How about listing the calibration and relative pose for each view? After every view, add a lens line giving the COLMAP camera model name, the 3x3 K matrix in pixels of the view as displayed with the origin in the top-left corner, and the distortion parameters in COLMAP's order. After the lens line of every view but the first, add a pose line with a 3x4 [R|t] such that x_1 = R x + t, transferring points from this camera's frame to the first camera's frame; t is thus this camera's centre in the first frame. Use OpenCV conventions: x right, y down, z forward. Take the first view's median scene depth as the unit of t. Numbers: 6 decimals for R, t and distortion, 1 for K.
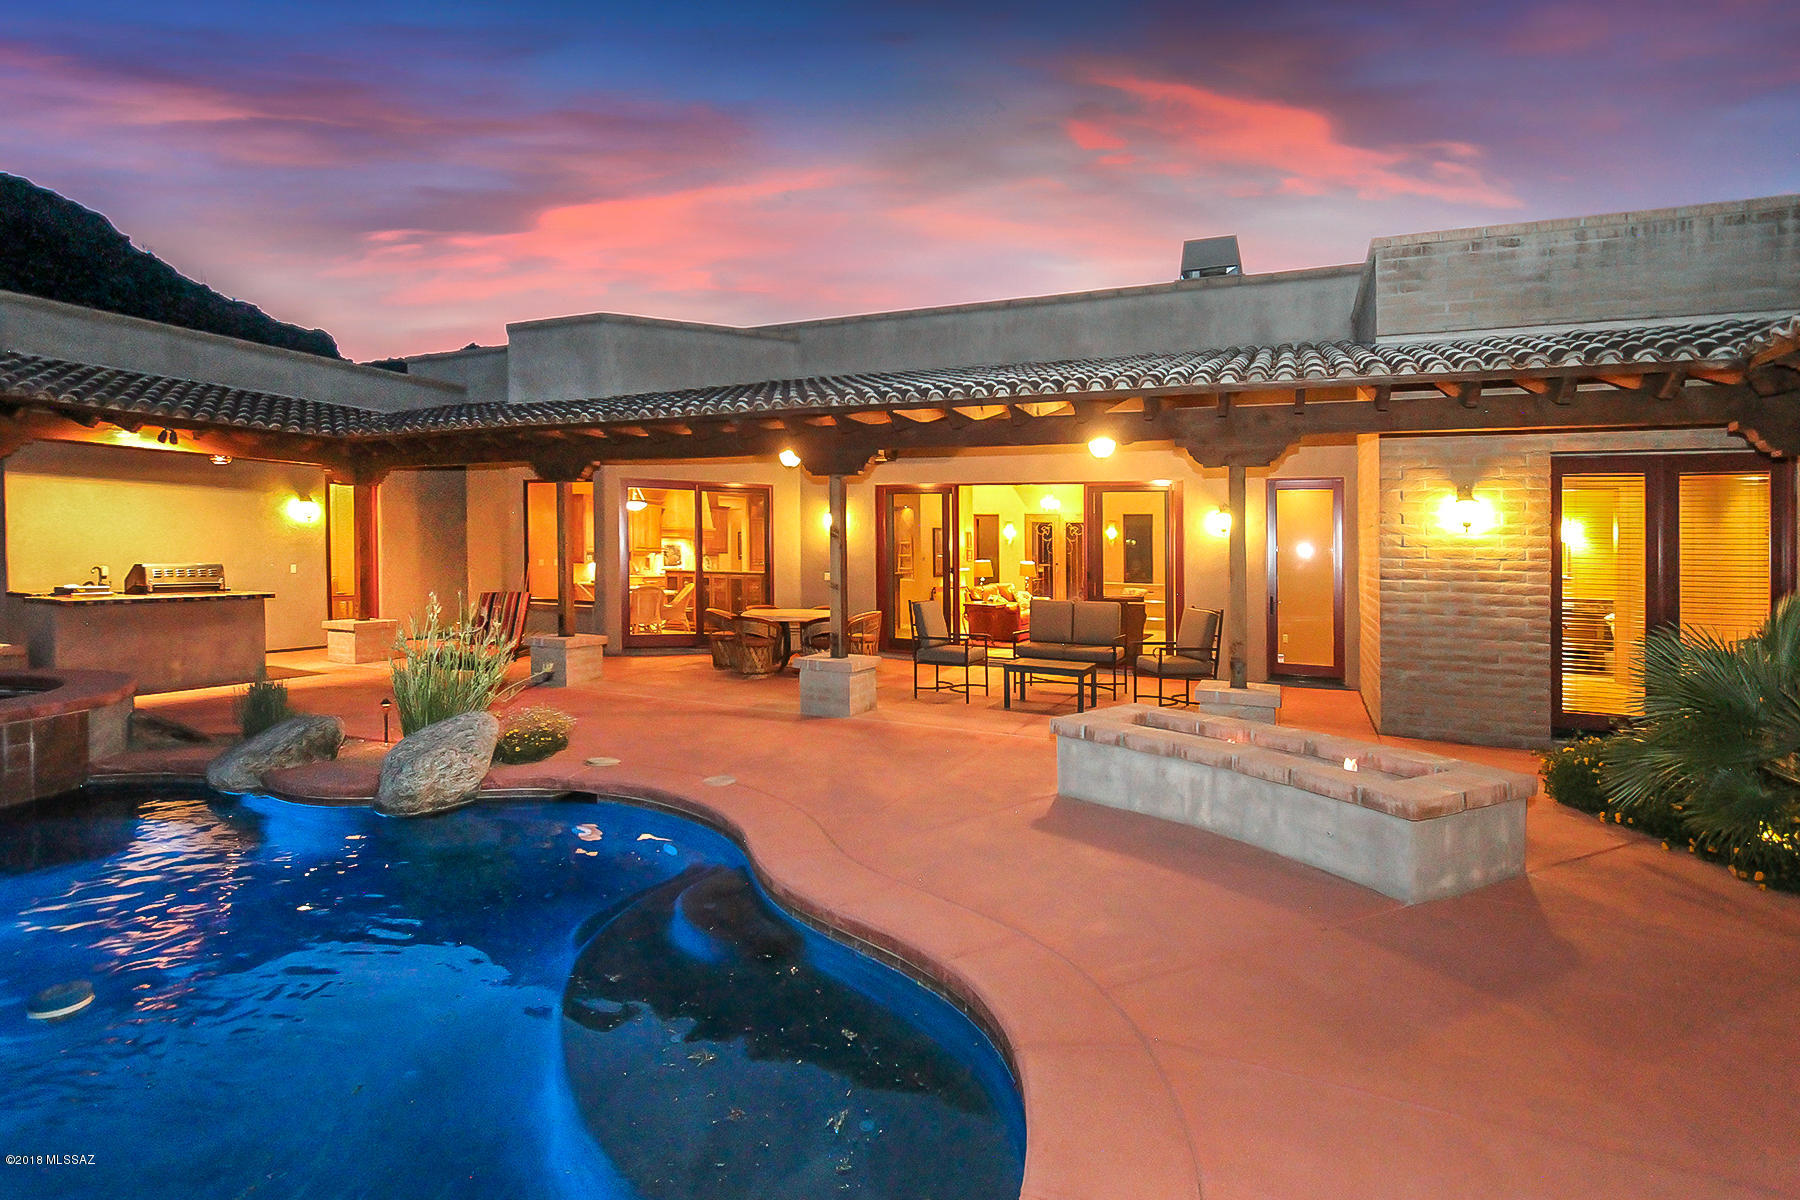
lens RADIAL K [[914.6, 0, 899.7], [0, 914.6, 535.3], [0, 0, 1]] dist [-0.001806, 0.000493]
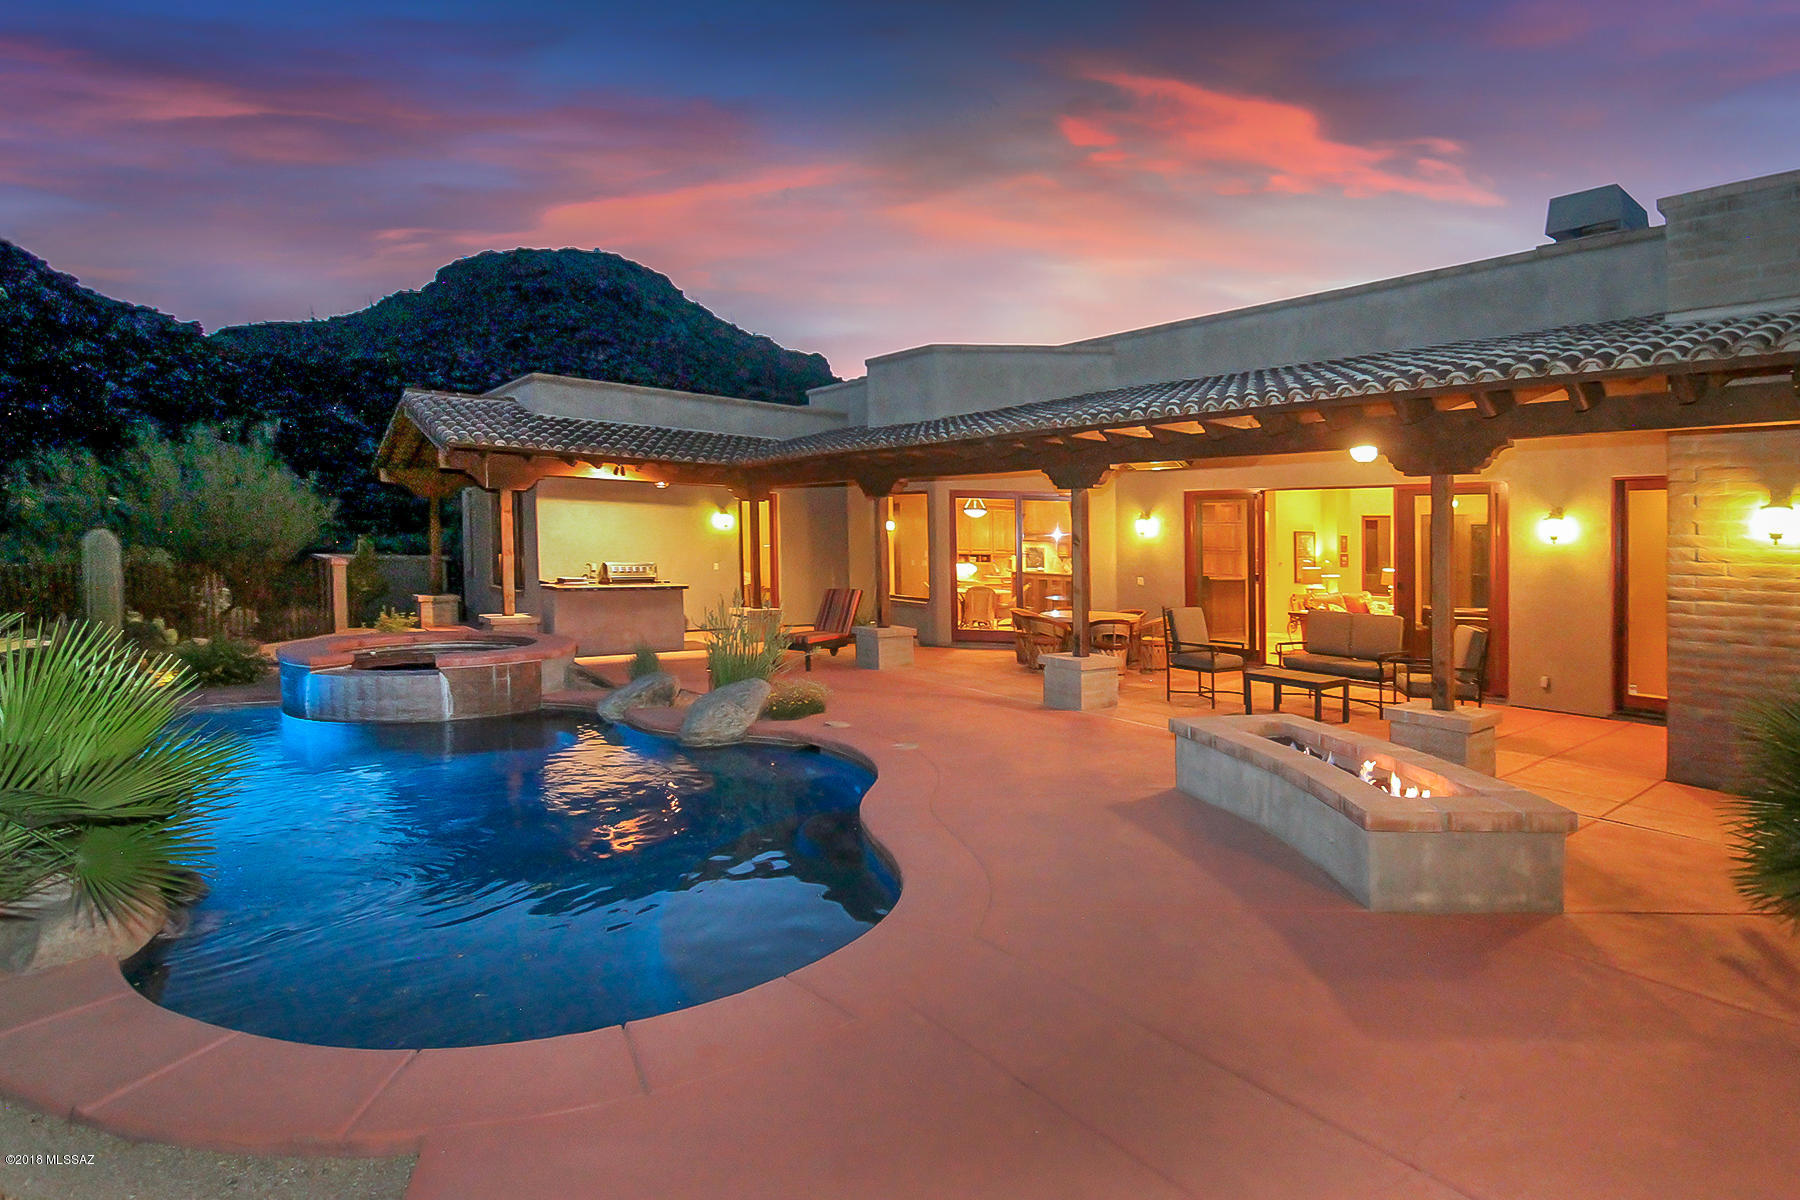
lens RADIAL K [[917.4, 0, 899.0], [0, 917.4, 559.1], [0, 0, 1]] dist [-0.001506, 0.000280]
pose [[0.897183, 0.010224, -0.441541, 0.194879], [0.001125, 0.999676, 0.025434, -0.009059], [0.441658, -0.023316, 0.896881, -0.062302]]
